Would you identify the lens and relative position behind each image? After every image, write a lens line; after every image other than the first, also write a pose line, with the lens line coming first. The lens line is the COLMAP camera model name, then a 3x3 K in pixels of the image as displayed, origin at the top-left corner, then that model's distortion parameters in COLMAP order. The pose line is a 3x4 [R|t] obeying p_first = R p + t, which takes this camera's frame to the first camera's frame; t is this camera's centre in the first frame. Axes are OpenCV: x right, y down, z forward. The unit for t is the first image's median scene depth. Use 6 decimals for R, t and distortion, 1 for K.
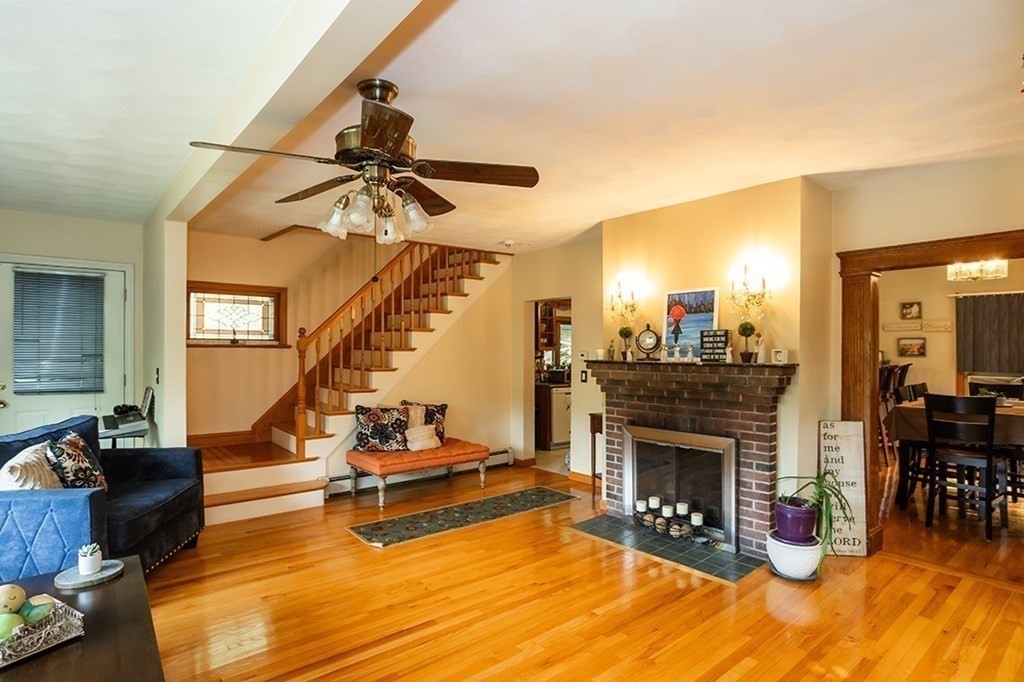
lens RADIAL K [[525.5, 0, 513.8], [0, 525.5, 321.4], [0, 0, 1]] dist [-0.051319, 0.031806]
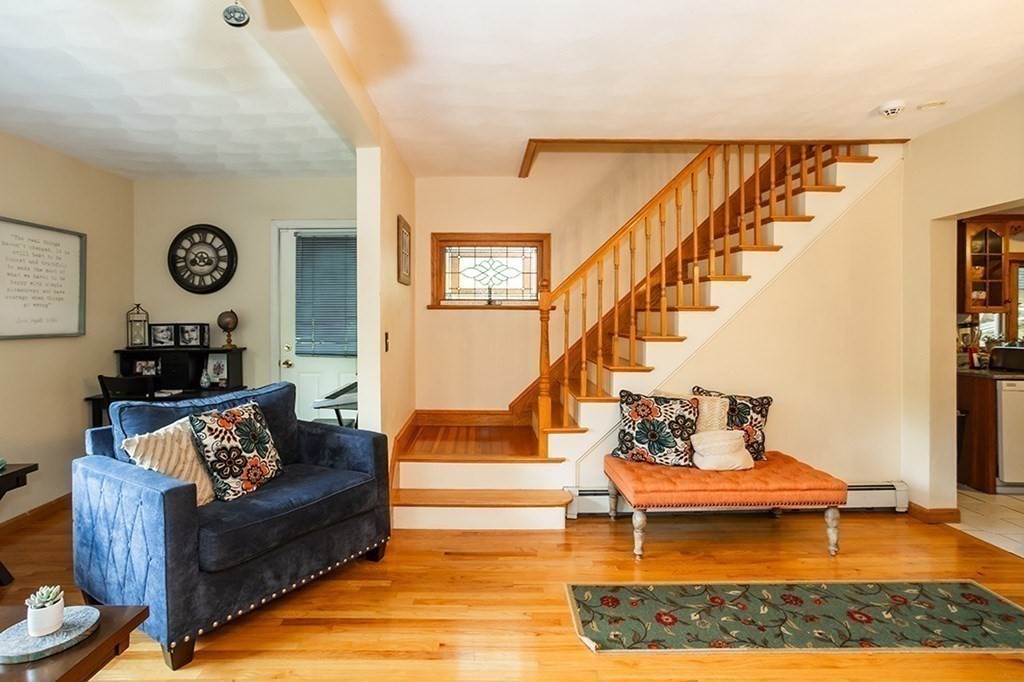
lens RADIAL K [[525.5, 0, 513.8], [0, 525.5, 321.4], [0, 0, 1]] dist [-0.051319, 0.031806]
pose [[0.780223, -0.001966, -0.625499, 0.019352], [0.033240, 0.998712, 0.038322, 0.039693], [0.624618, -0.050691, 0.779283, 0.380188]]
